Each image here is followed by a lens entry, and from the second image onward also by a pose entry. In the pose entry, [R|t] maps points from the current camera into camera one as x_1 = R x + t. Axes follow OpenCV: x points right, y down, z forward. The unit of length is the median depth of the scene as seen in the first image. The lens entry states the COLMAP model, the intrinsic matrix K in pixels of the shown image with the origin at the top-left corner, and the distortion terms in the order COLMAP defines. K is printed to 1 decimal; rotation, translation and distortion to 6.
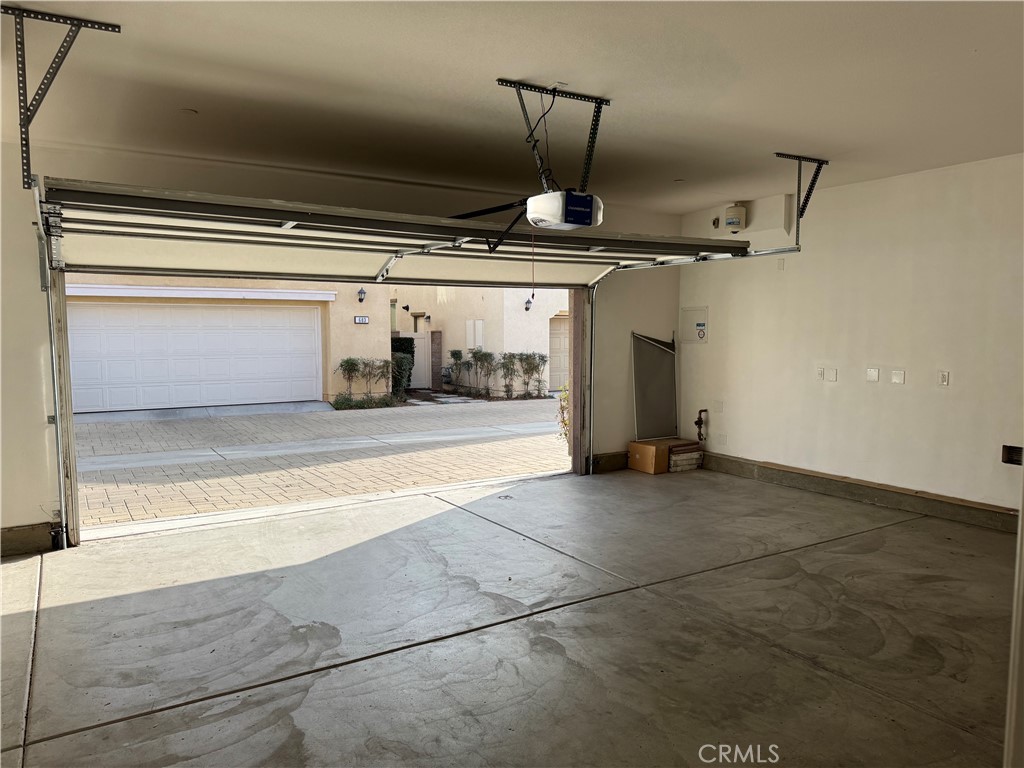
lens RADIAL K [[729.2, 0, 511.8], [0, 729.2, 386.1], [0, 0, 1]] dist [0.038111, -0.050540]
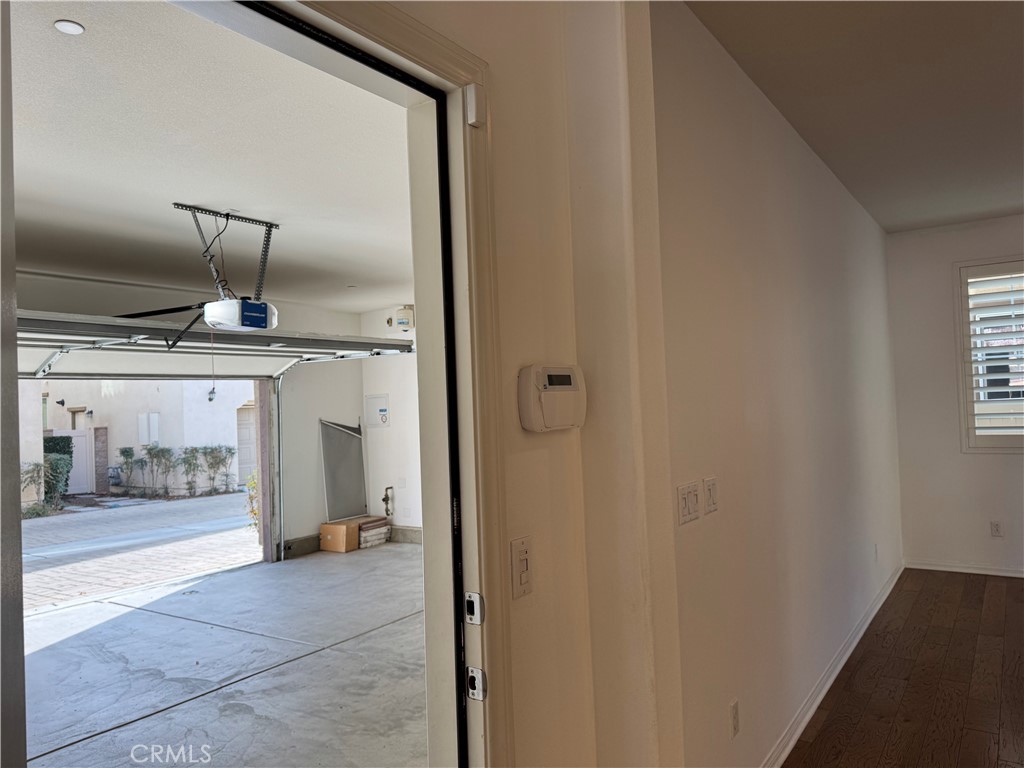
lens RADIAL K [[729.2, 0, 519.4], [0, 729.2, 392.8], [0, 0, 1]] dist [0.038111, -0.050540]
pose [[0.913317, -0.024514, 0.406510, 0.000554], [0.068516, 0.993208, -0.094044, 0.010994], [-0.401443, 0.113745, 0.908793, -0.131746]]
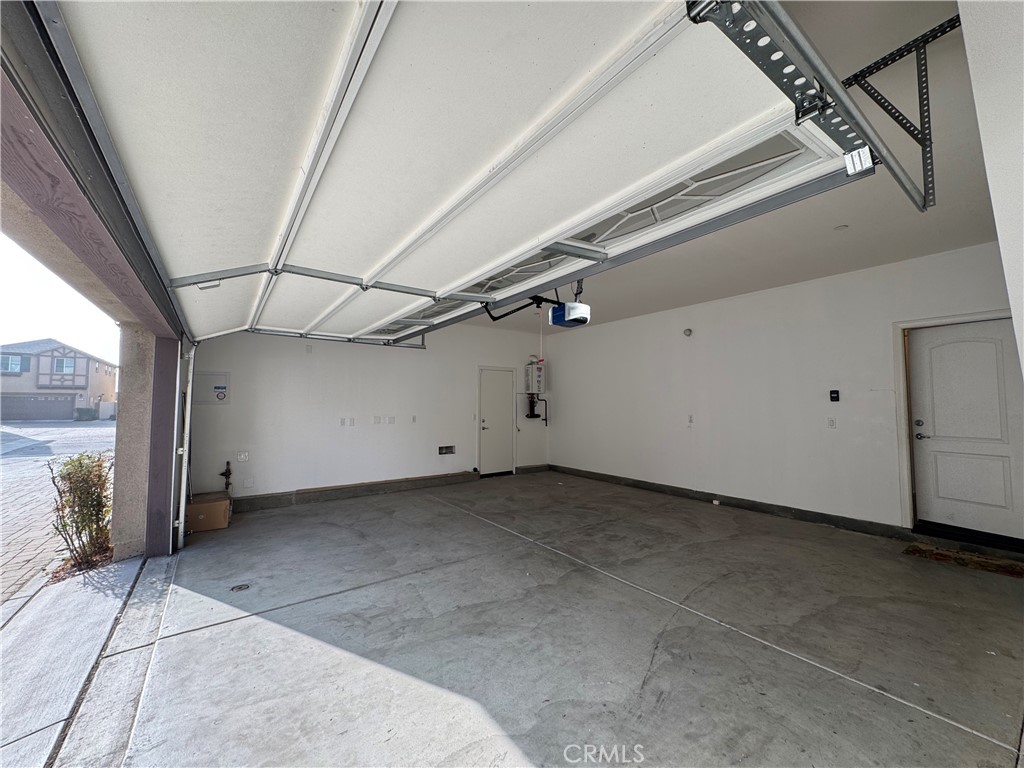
lens RADIAL K [[409.9, 0, 518.4], [0, 409.9, 382.5], [0, 0, 1]] dist [0.002957, 0.000088]
pose [[-0.082848, 0.052137, 0.995197, -0.576101], [0.078648, 0.995858, -0.045624, -0.035749], [-0.993454, 0.074491, -0.086606, 0.808417]]
